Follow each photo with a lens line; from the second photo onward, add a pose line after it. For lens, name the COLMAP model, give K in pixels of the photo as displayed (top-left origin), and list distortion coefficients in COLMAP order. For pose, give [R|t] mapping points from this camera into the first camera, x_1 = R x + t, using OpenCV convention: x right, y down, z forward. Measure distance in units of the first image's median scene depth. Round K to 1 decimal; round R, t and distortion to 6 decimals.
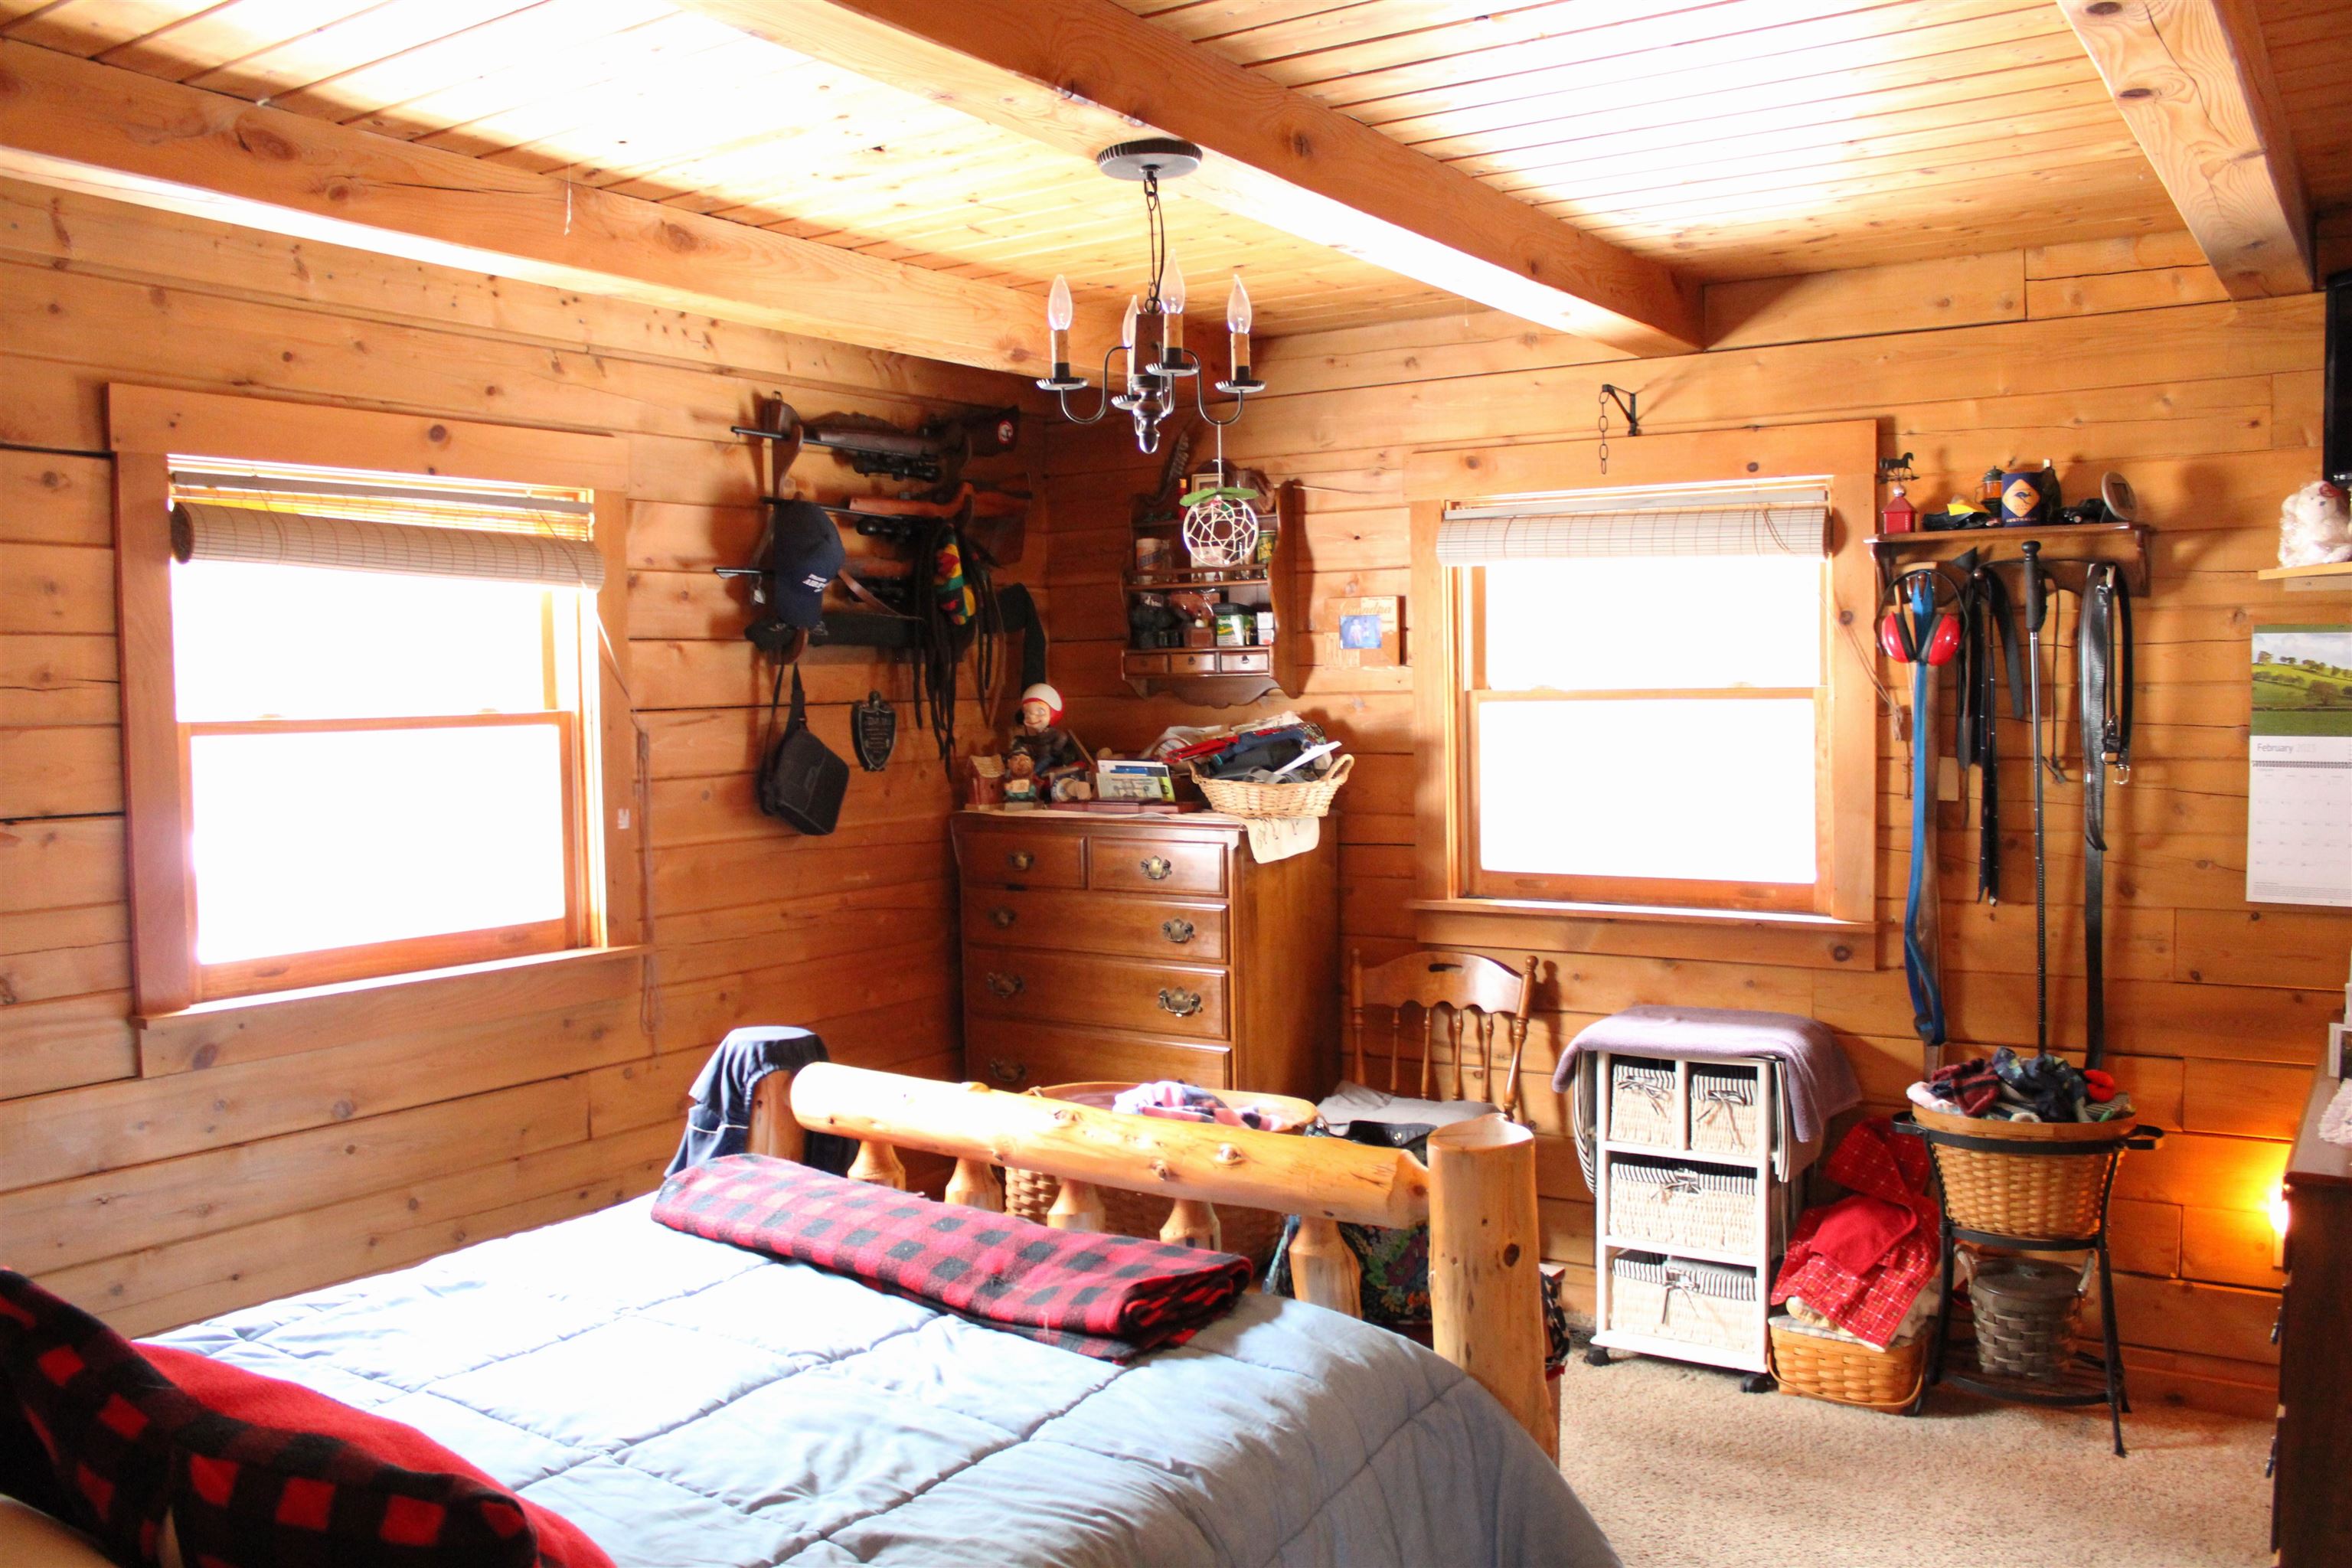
lens RADIAL K [[1977.9, 0, 1179.2], [0, 1977.9, 781.2], [0, 0, 1]] dist [-0.149934, 0.112487]
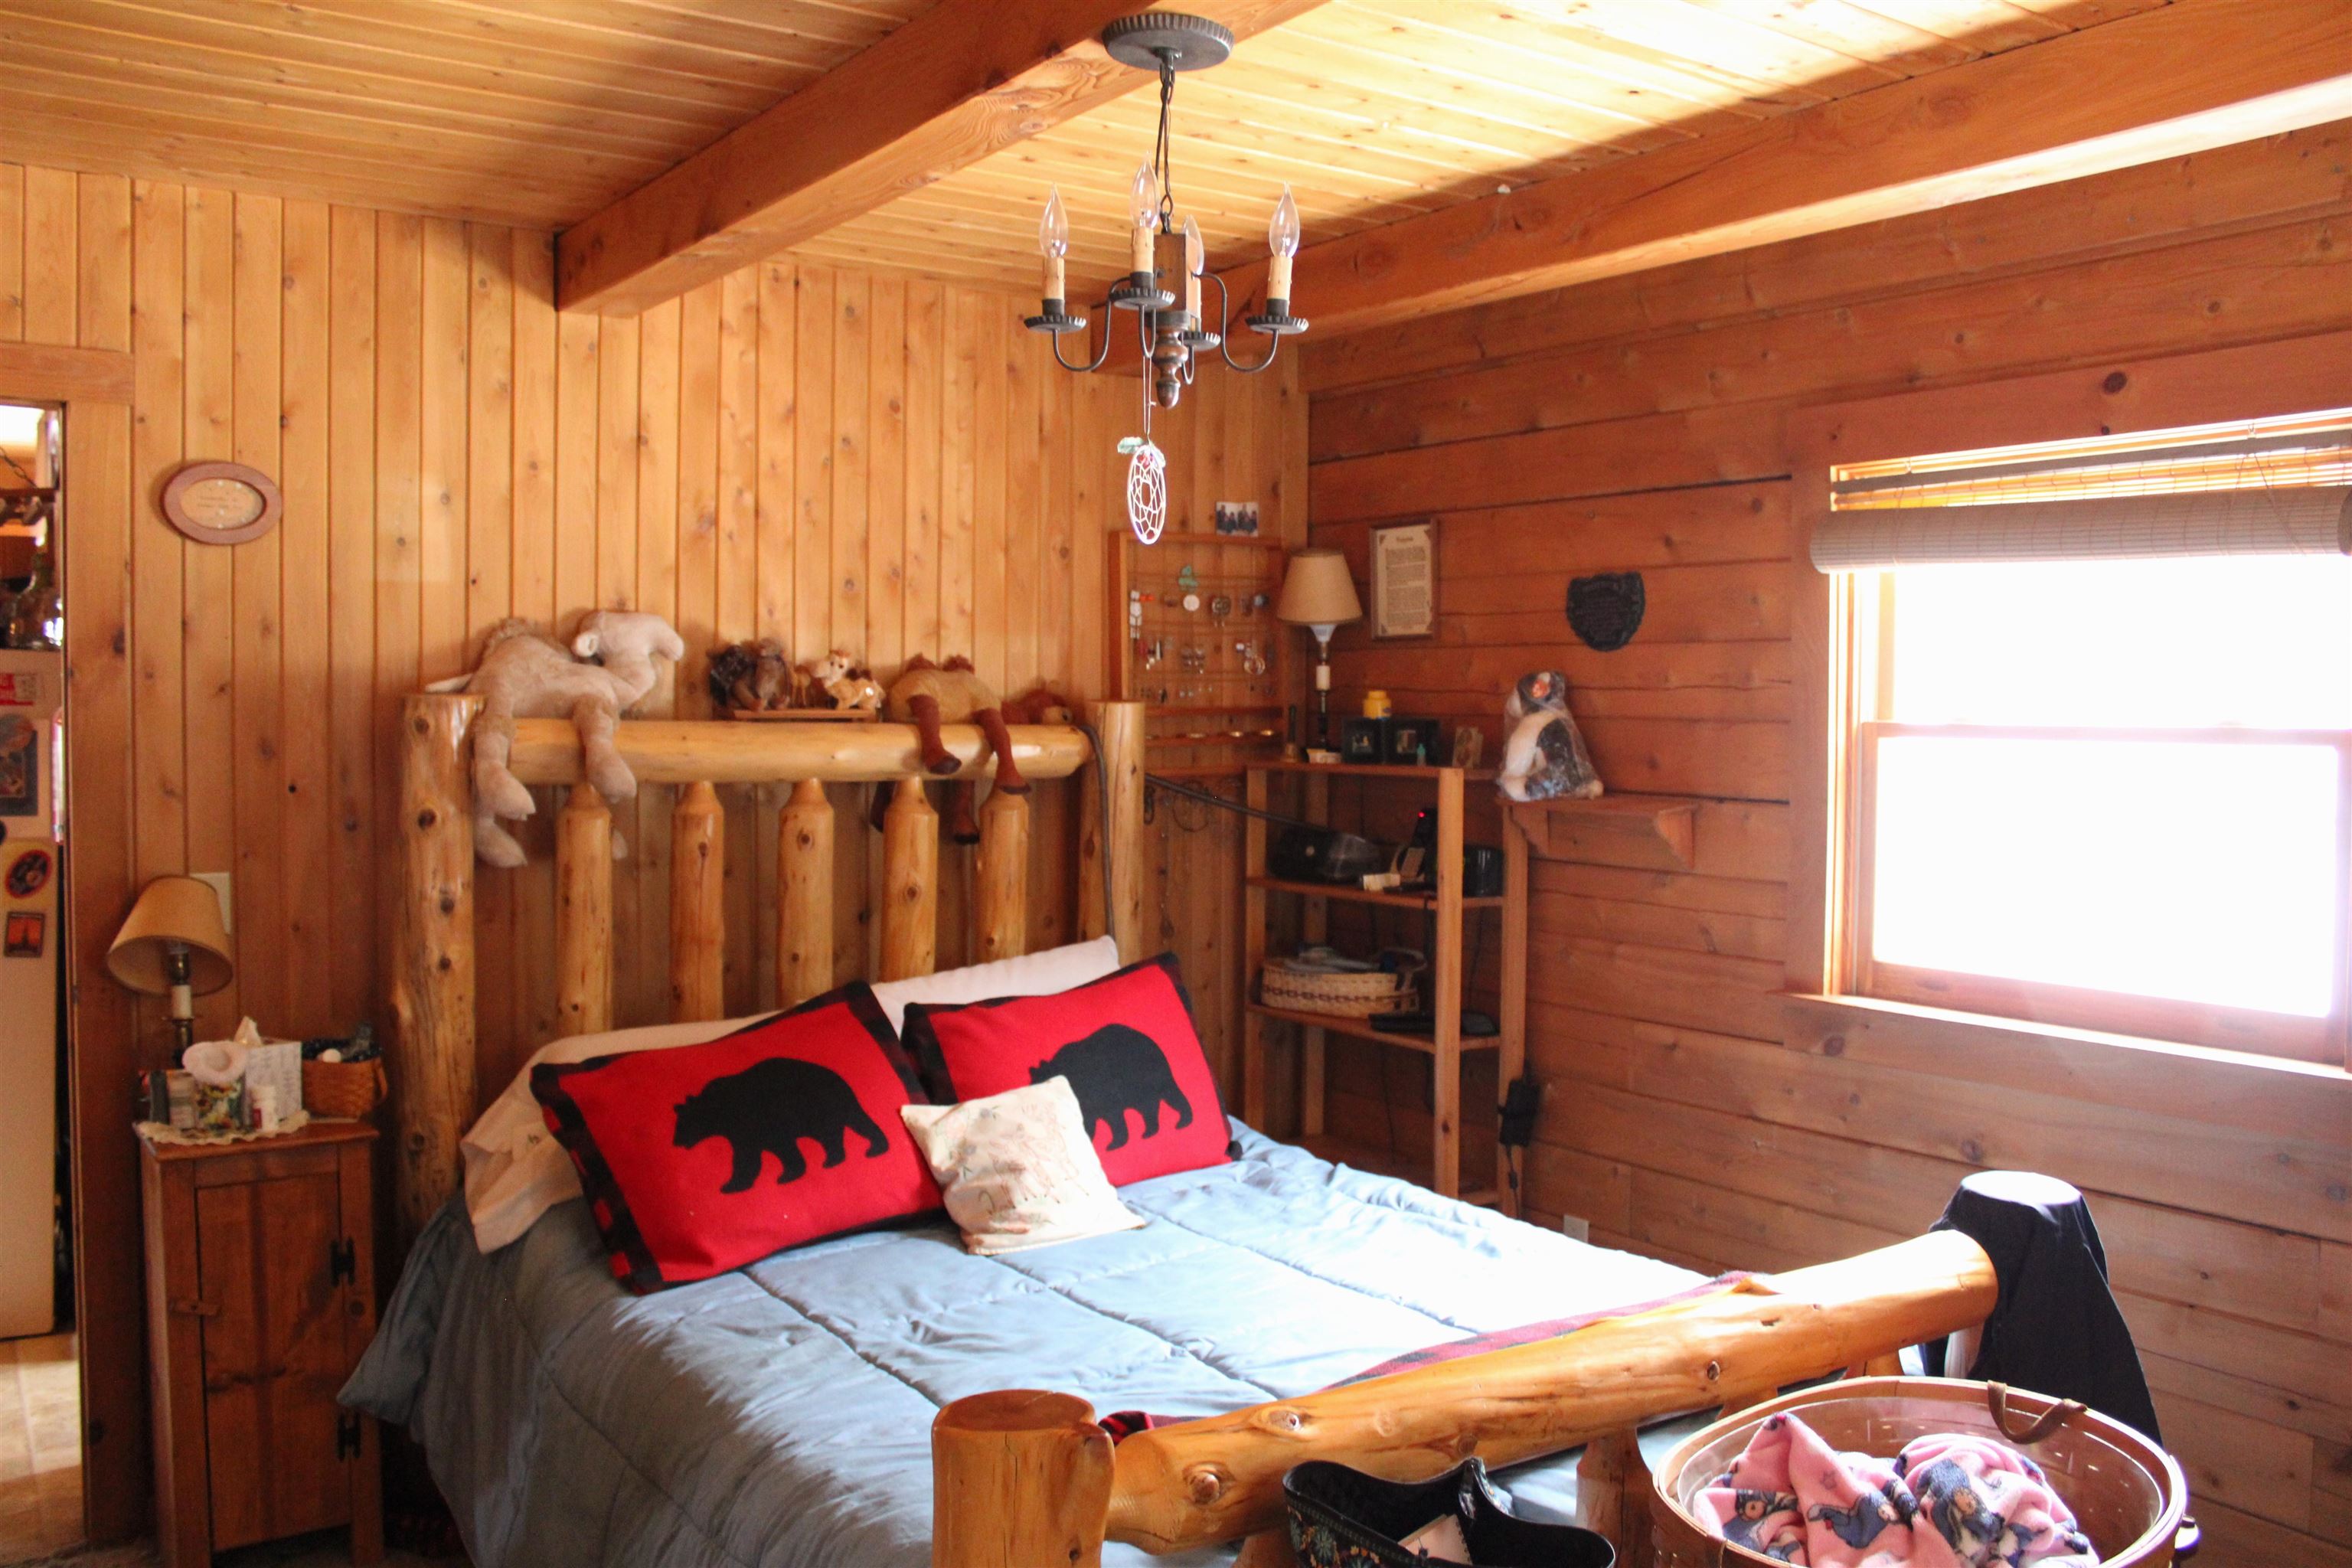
lens RADIAL K [[1977.9, 0, 1178.2], [0, 1977.9, 789.4], [0, 0, 1]] dist [-0.149934, 0.112487]
pose [[-0.381282, 0.047046, -0.923261, 0.589988], [-0.045225, 0.996559, 0.069458, -0.051757], [0.923352, 0.068238, -0.377842, 1.066574]]
